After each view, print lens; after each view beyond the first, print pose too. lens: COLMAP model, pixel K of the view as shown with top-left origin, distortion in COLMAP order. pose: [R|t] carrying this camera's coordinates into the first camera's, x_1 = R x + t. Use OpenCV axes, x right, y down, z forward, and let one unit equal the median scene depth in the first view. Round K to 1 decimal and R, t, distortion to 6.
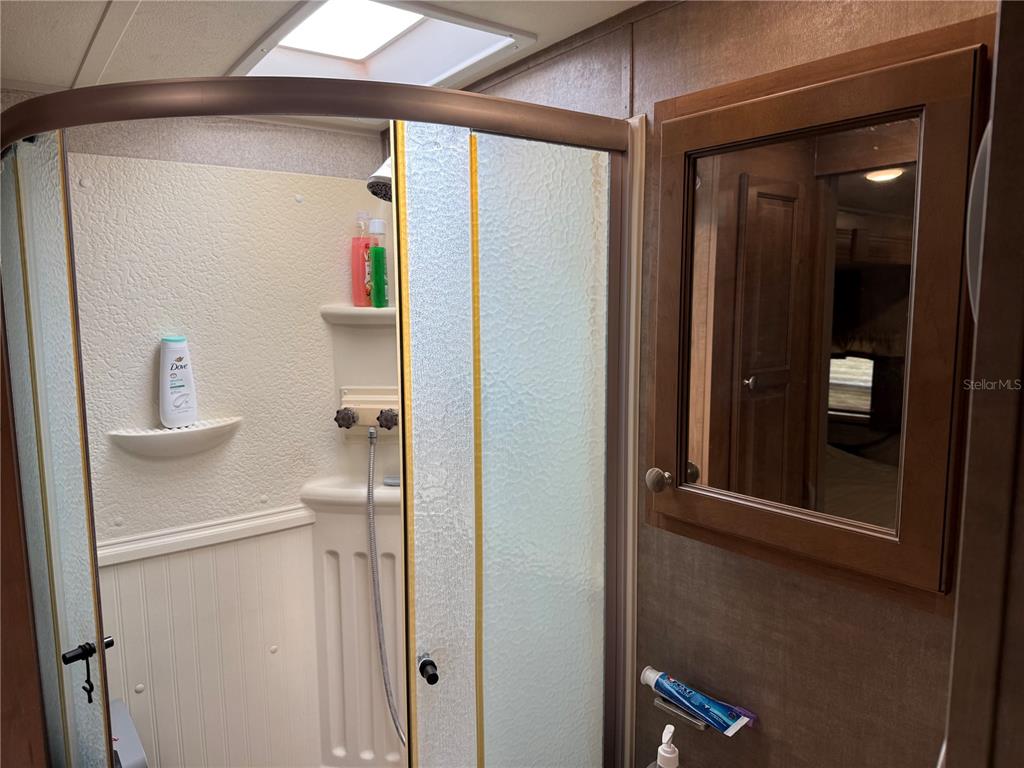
lens RADIAL K [[713.9, 0, 507.0], [0, 713.9, 392.3], [0, 0, 1]] dist [0.071085, -0.097241]
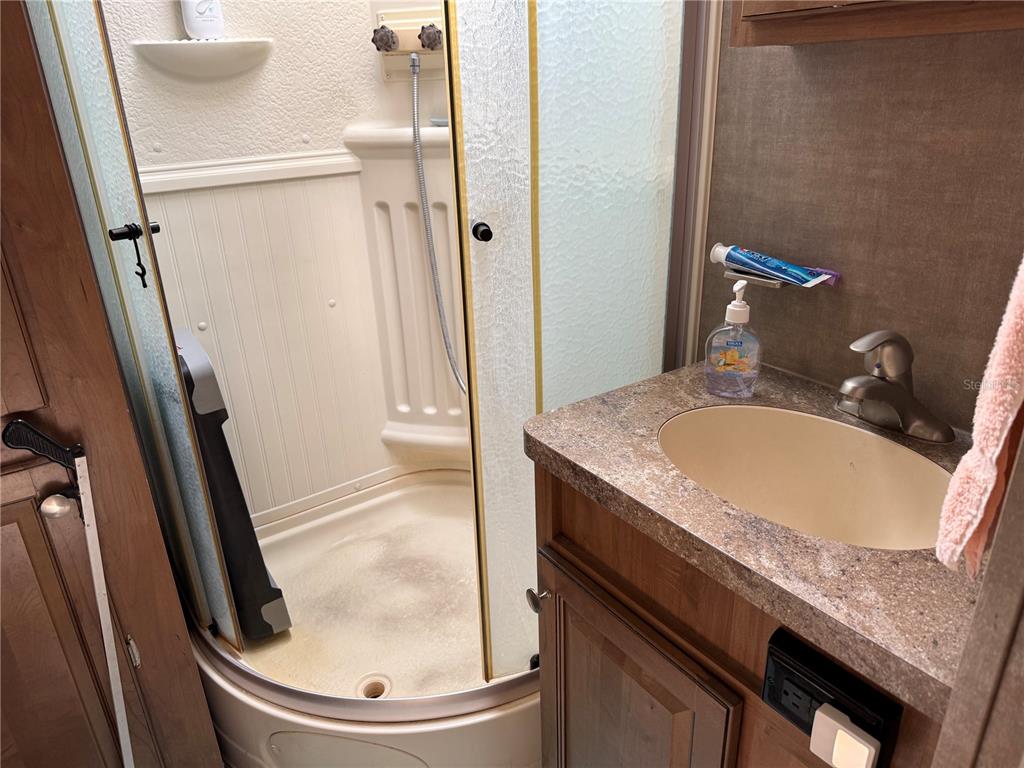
lens RADIAL K [[713.9, 0, 507.0], [0, 713.9, 392.3], [0, 0, 1]] dist [0.071085, -0.097241]
pose [[0.996606, 0.000577, -0.082316, 0.000927], [0.021211, 0.964409, 0.263564, 0.248947], [0.079539, -0.264415, 0.961123, 0.035424]]
